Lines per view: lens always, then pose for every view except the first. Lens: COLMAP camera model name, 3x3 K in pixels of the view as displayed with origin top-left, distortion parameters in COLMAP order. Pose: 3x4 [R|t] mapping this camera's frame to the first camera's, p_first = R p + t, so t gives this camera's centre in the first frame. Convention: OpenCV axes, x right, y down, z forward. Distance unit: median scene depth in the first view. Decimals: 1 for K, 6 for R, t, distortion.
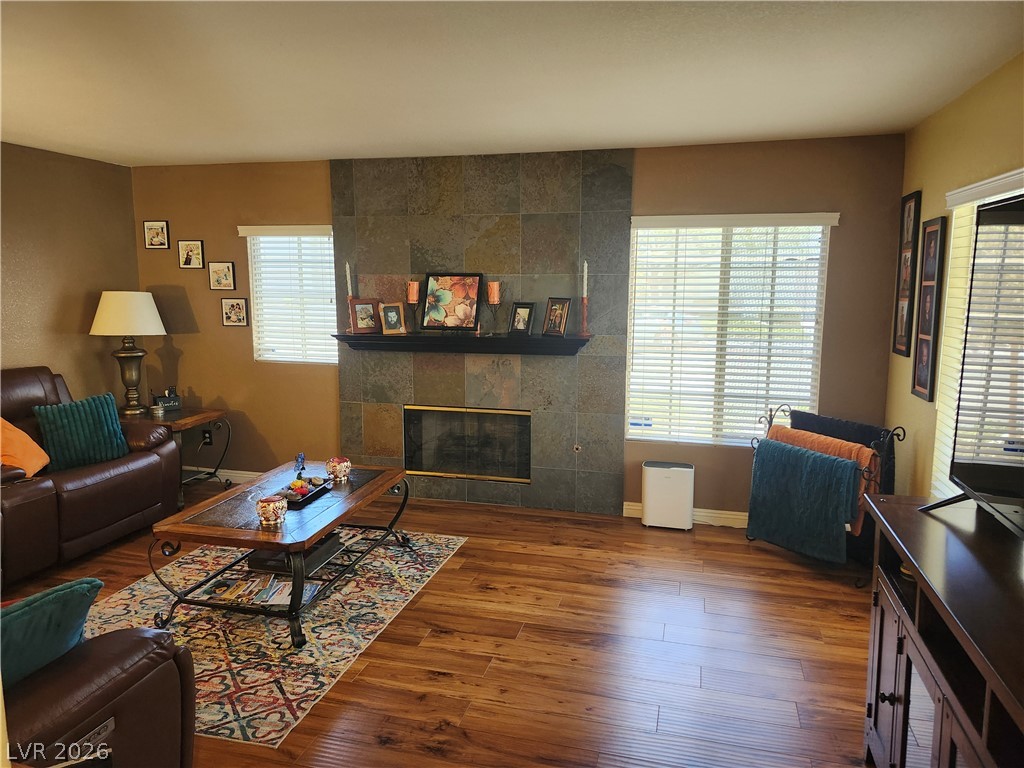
lens RADIAL K [[716.2, 0, 489.4], [0, 716.2, 373.8], [0, 0, 1]] dist [0.067171, -0.072192]
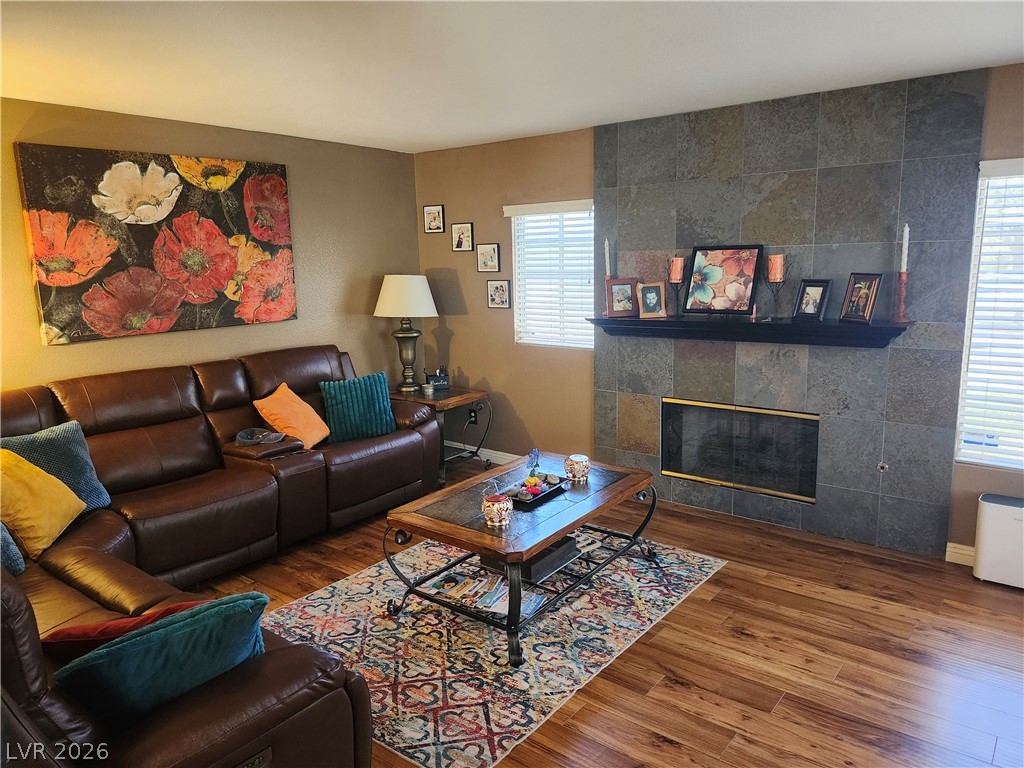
lens RADIAL K [[716.2, 0, 488.4], [0, 716.2, 380.8], [0, 0, 1]] dist [0.067171, -0.072192]
pose [[0.921396, 0.040533, -0.386504, 0.029735], [-0.023837, 0.998568, 0.047896, -0.017241], [0.387892, -0.034918, 0.921043, 0.109407]]
